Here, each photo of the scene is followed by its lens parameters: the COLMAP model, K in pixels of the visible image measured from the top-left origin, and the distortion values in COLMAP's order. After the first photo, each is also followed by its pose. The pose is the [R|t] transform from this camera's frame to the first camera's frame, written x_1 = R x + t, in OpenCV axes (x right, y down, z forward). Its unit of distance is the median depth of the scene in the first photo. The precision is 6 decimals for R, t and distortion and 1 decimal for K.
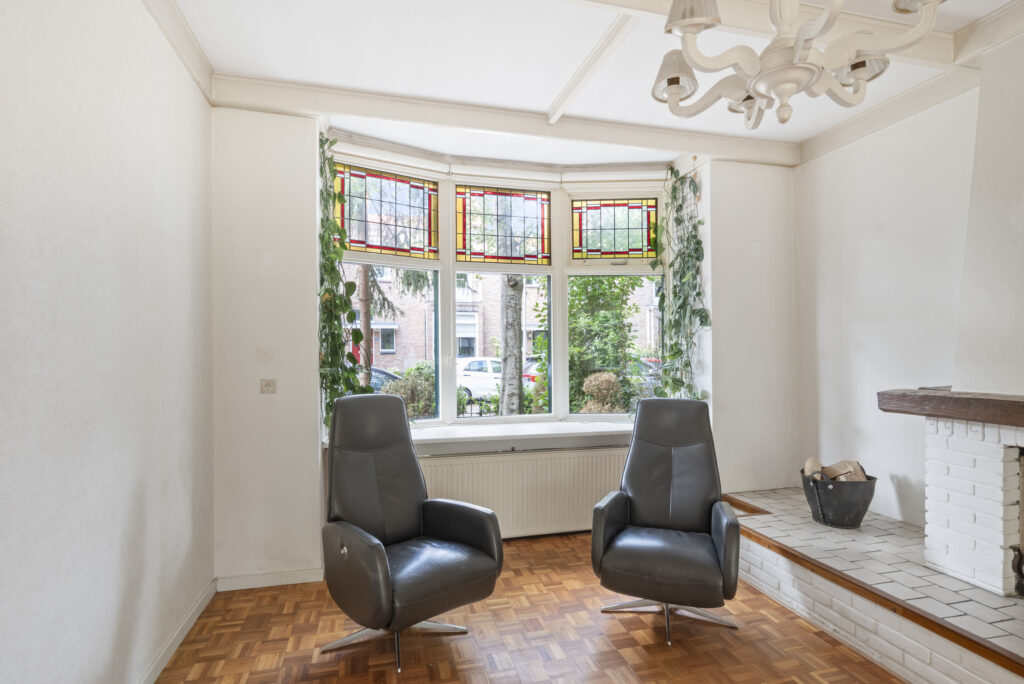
lens RADIAL K [[510.4, 0, 511.5], [0, 510.4, 346.6], [0, 0, 1]] dist [-0.002206, -0.000992]
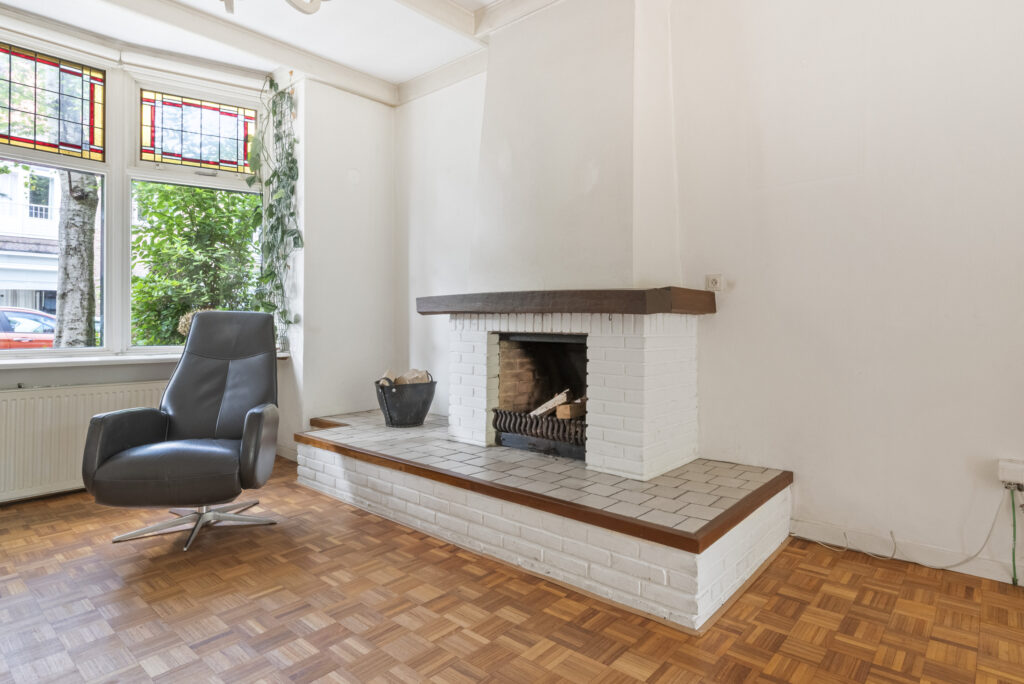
lens RADIAL K [[556.3, 0, 566.9], [0, 556.3, 316.0], [0, 0, 1]] dist [-0.000865, -0.000492]
pose [[0.801656, 0.011798, 0.597670, 0.156227], [-0.009506, 0.999930, -0.006989, 0.091557], [-0.597711, -0.000078, 0.801712, -0.152903]]
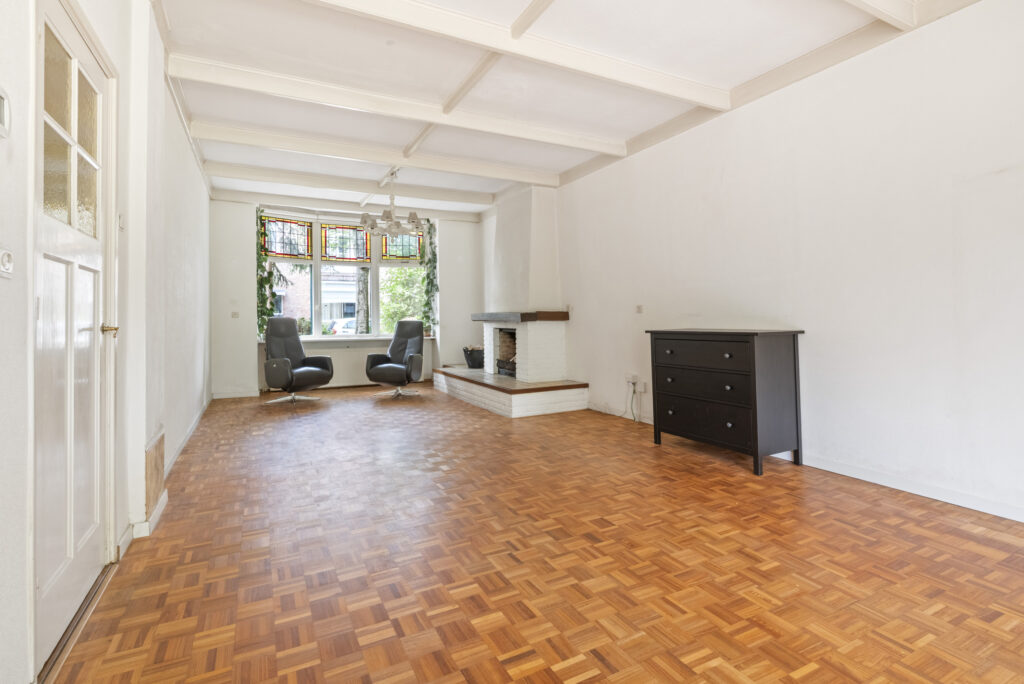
lens RADIAL K [[486.1, 0, 515.2], [0, 486.1, 313.5], [0, 0, 1]] dist [0.000703, 0.000021]
pose [[0.974519, -0.003451, 0.224280, 0.228533], [0.003852, 0.999992, -0.001353, 0.060209], [-0.224273, 0.002183, 0.974524, -1.179039]]
